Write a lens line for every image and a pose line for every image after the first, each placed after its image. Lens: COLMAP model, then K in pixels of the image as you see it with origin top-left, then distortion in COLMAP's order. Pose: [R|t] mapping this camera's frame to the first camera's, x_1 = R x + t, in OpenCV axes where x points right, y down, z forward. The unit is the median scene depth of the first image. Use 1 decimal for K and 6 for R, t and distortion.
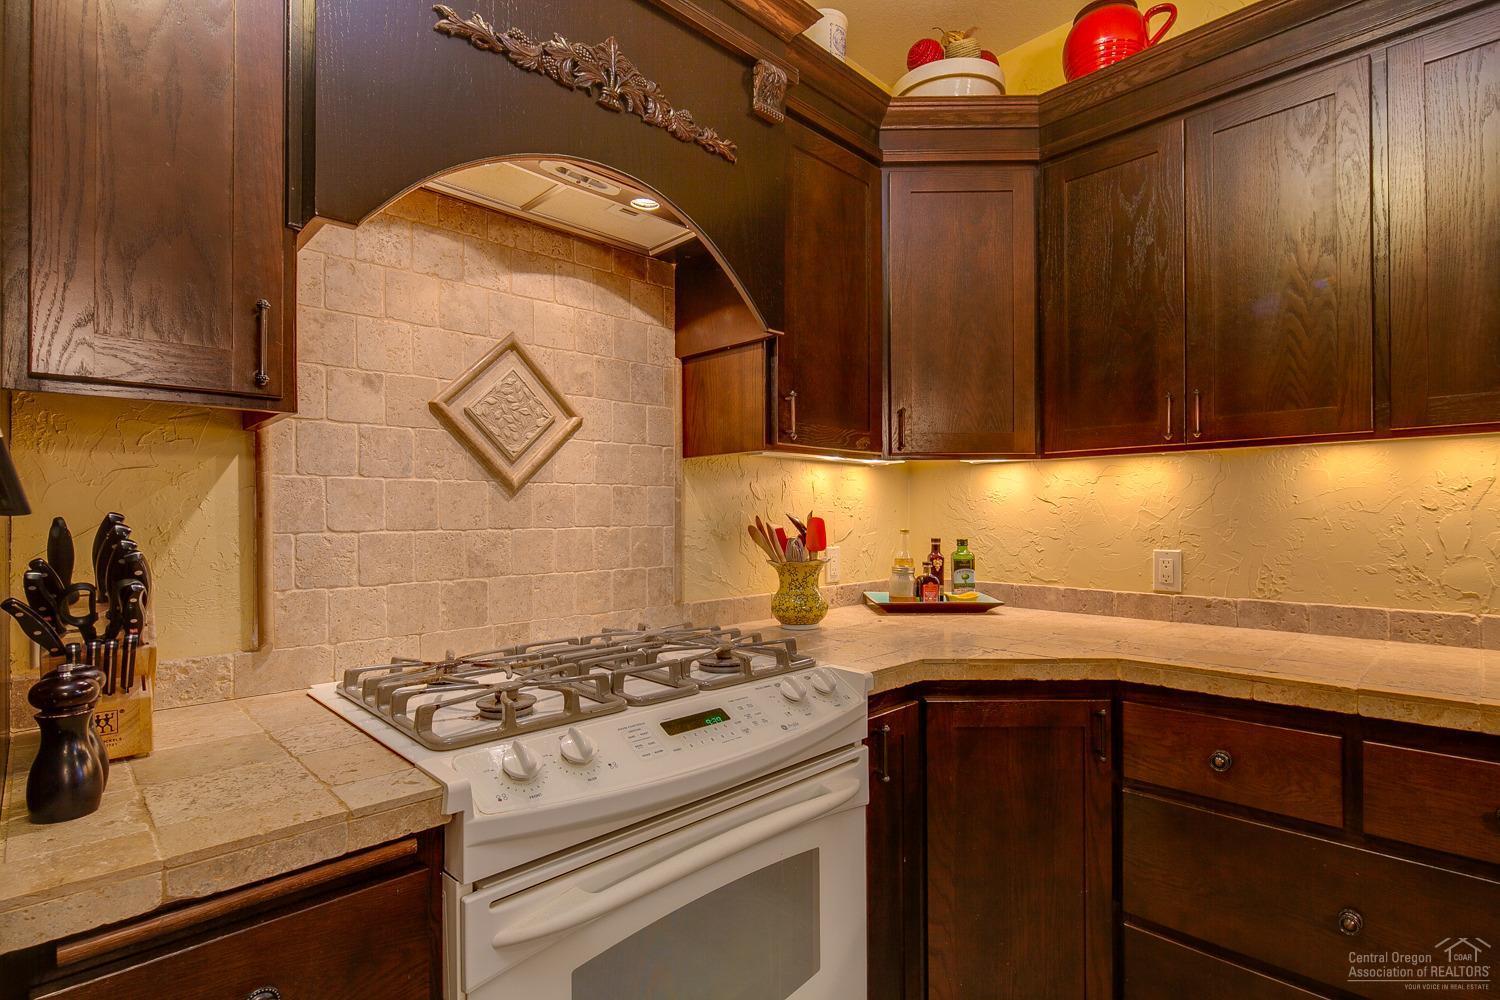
lens RADIAL K [[728.6, 0, 741.6], [0, 728.6, 509.9], [0, 0, 1]] dist [0.000107, -0.002469]
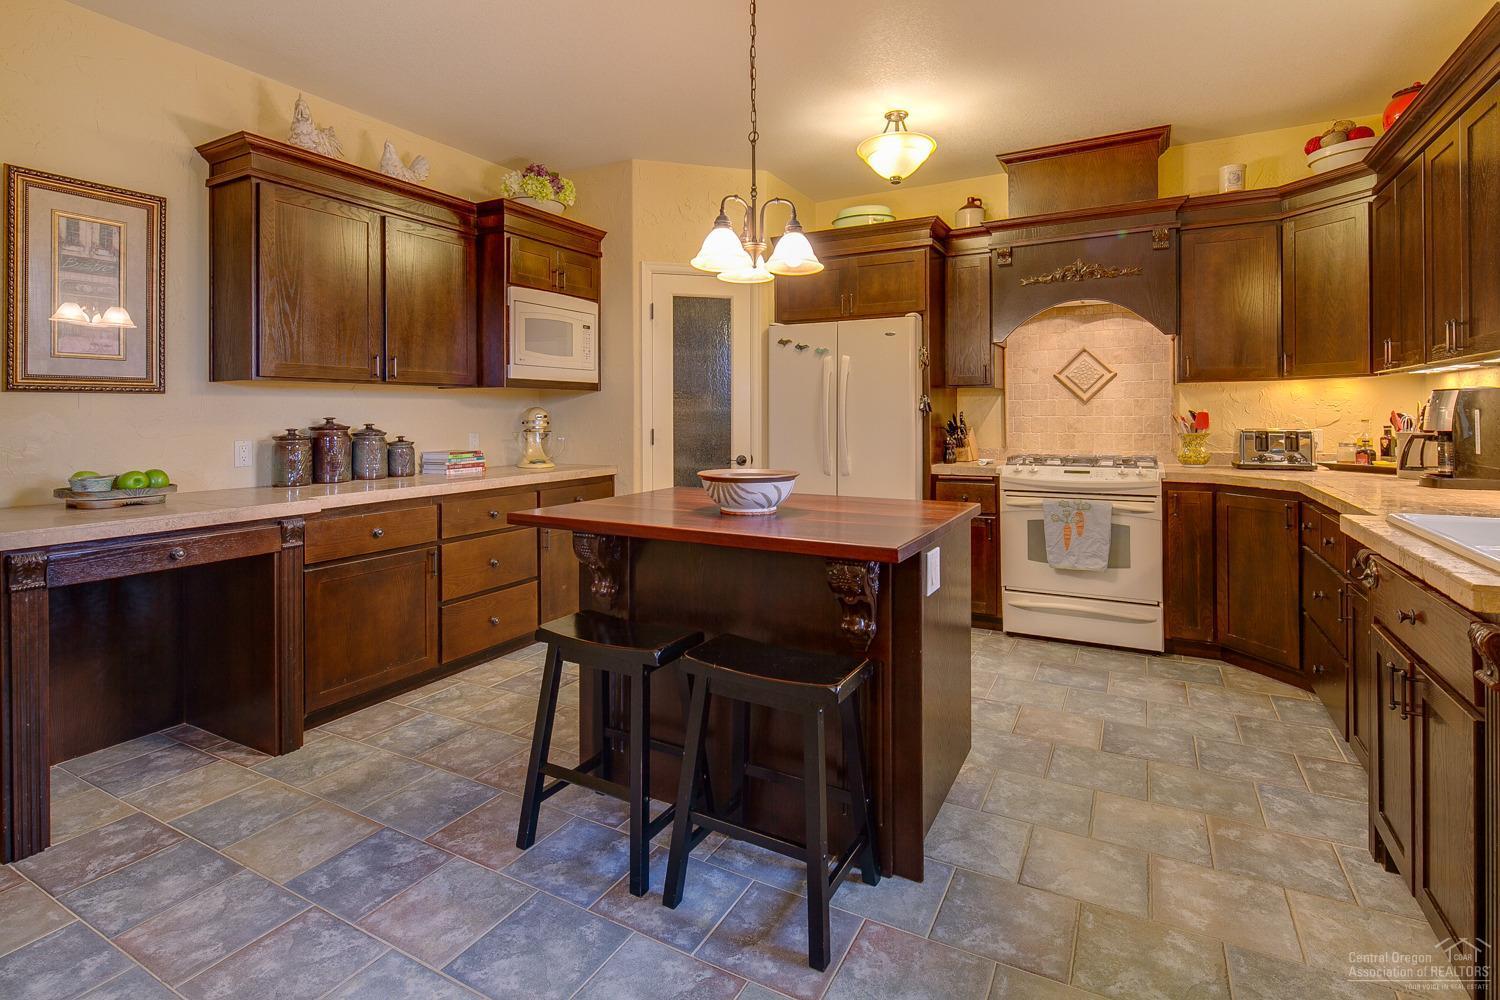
lens RADIAL K [[728.6, 0, 743.9], [0, 728.6, 498.6], [0, 0, 1]] dist [0.000107, -0.002469]
pose [[0.293201, 0.106674, -0.950081, 2.012935], [0.013177, 0.993210, 0.115583, 0.000489], [0.955960, -0.046409, 0.289805, -1.087536]]
